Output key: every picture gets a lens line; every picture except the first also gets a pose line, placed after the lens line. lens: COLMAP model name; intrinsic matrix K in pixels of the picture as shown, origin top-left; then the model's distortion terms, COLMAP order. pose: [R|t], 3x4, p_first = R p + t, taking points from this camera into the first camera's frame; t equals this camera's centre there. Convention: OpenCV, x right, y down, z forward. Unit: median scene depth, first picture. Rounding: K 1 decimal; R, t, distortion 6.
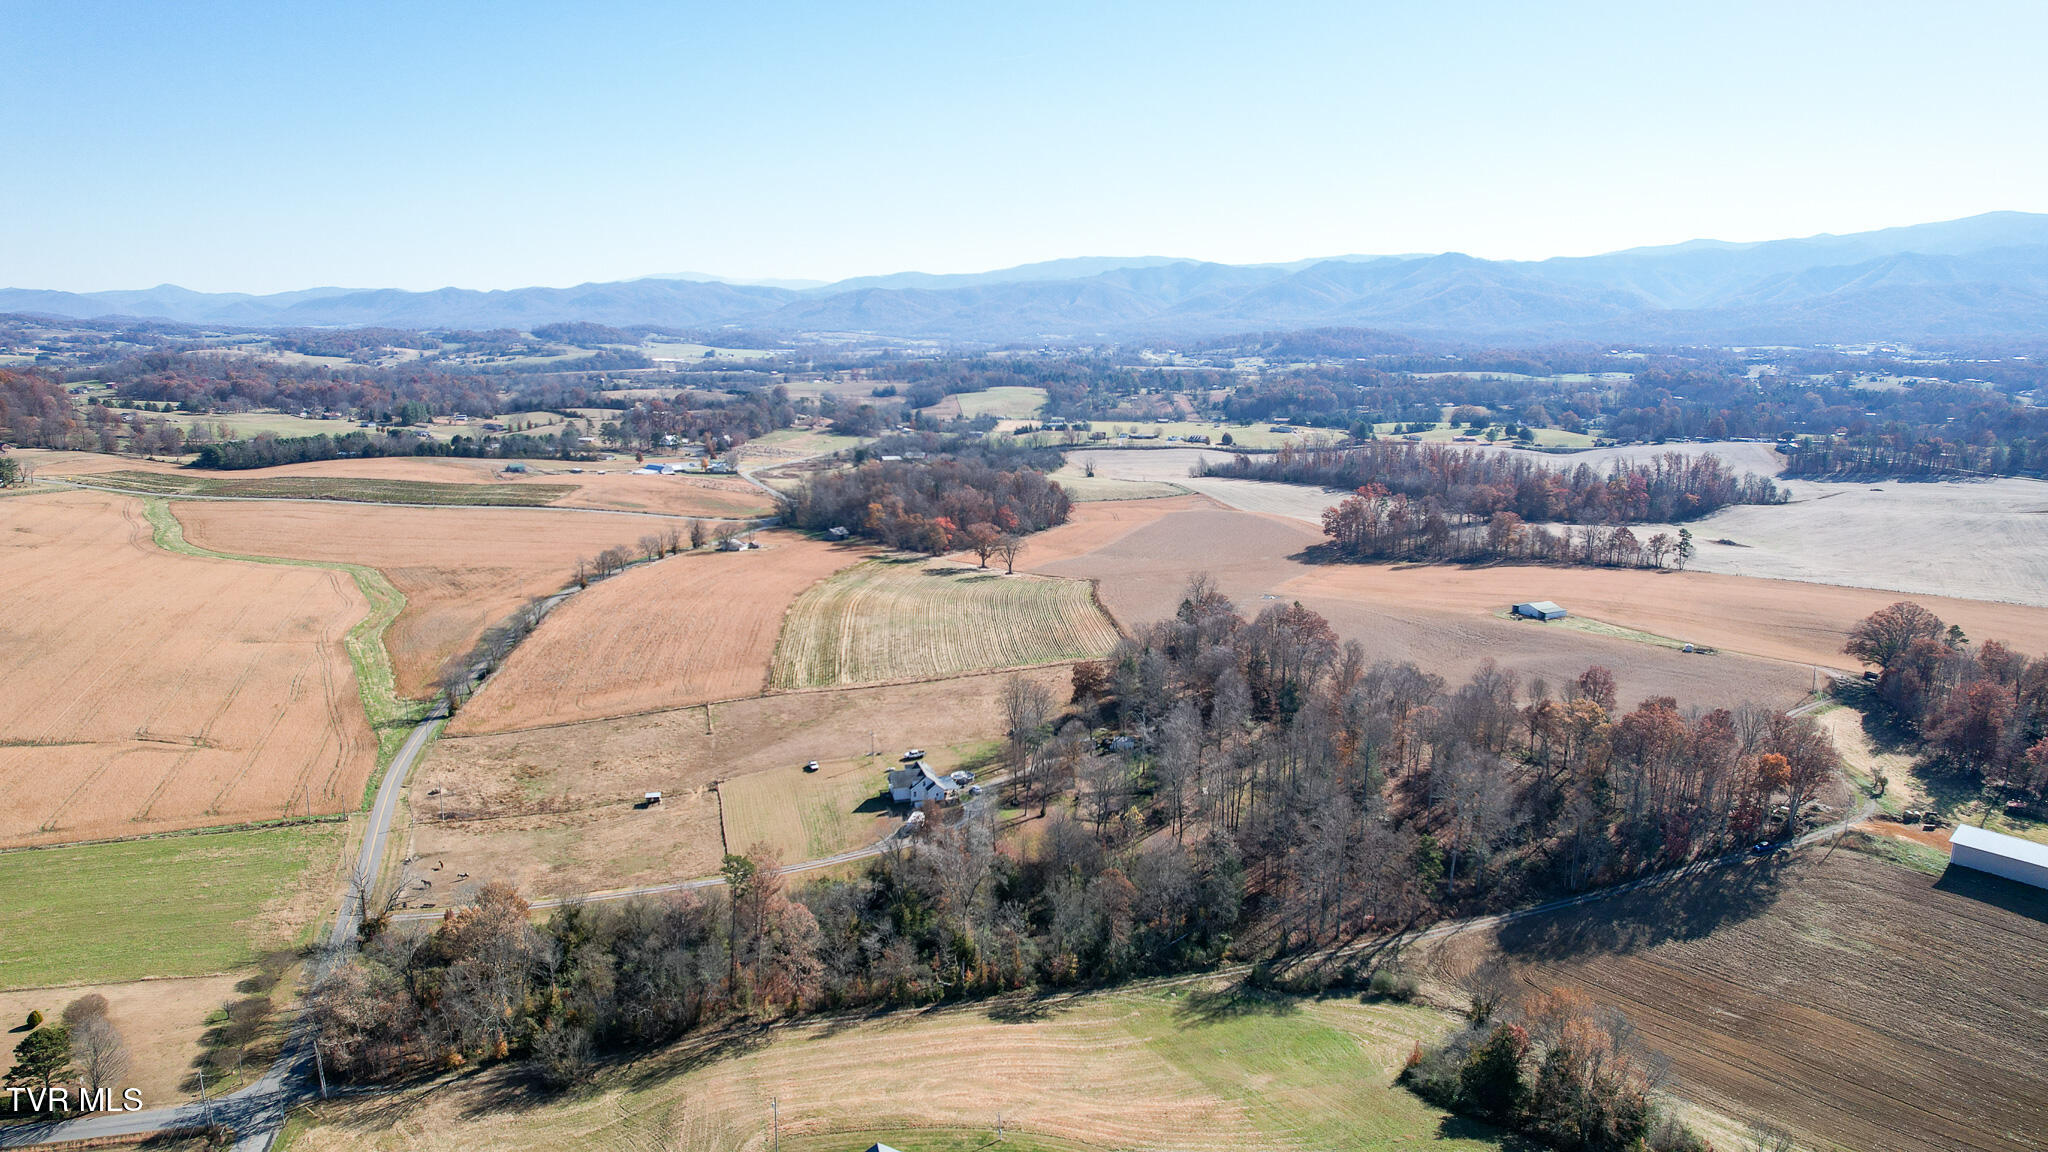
lens RADIAL K [[1333.8, 0, 1018.9], [0, 1333.8, 572.7], [0, 0, 1]] dist [-0.071025, 0.064429]
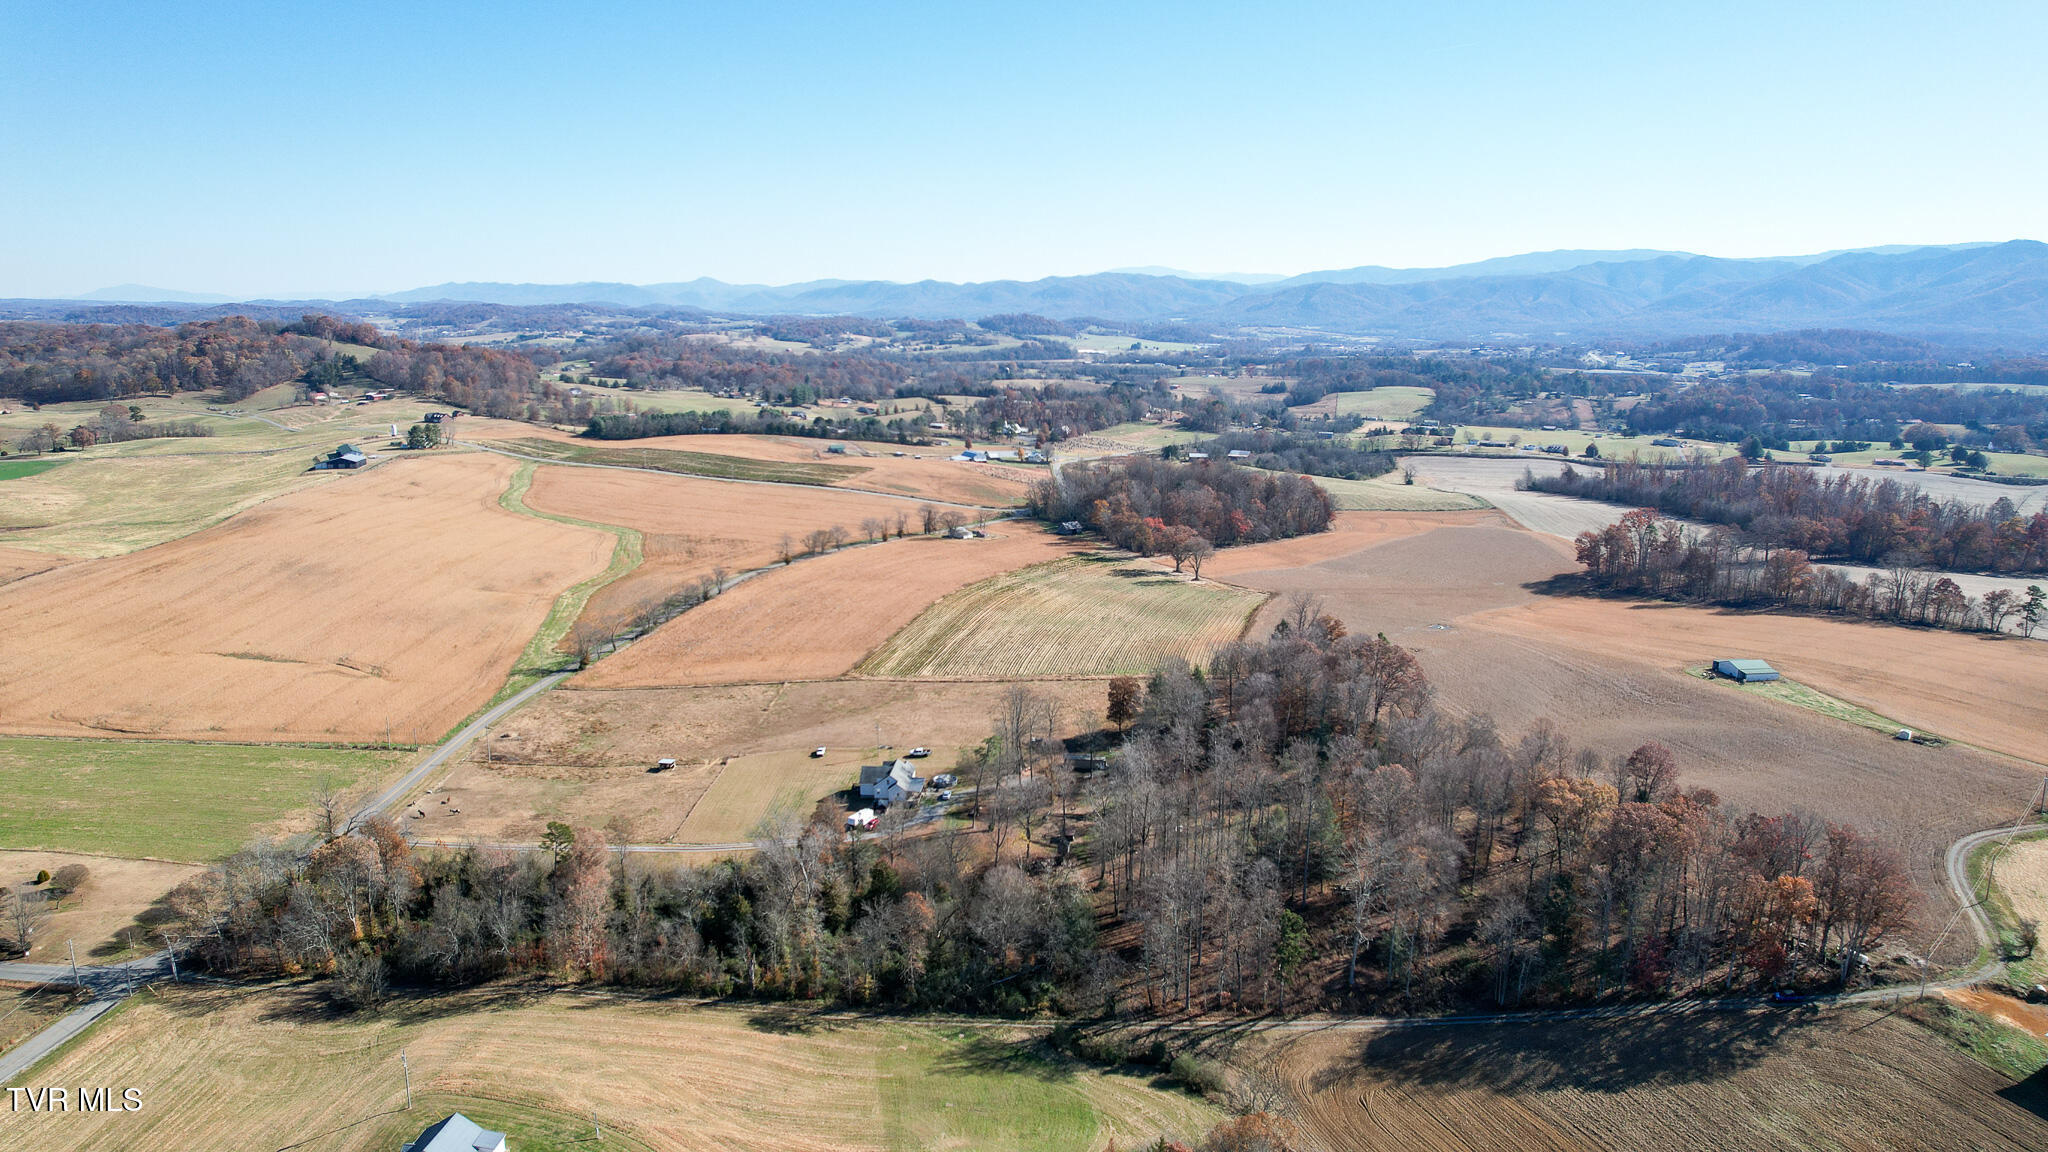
lens RADIAL K [[1333.8, 0, 1020.7], [0, 1333.8, 565.9], [0, 0, 1]] dist [-0.071025, 0.064429]
pose [[0.938573, 0.069766, -0.337955, 0.189424], [-0.069997, 0.997481, 0.011520, -0.011192], [0.337907, 0.012843, 0.941092, 0.054802]]
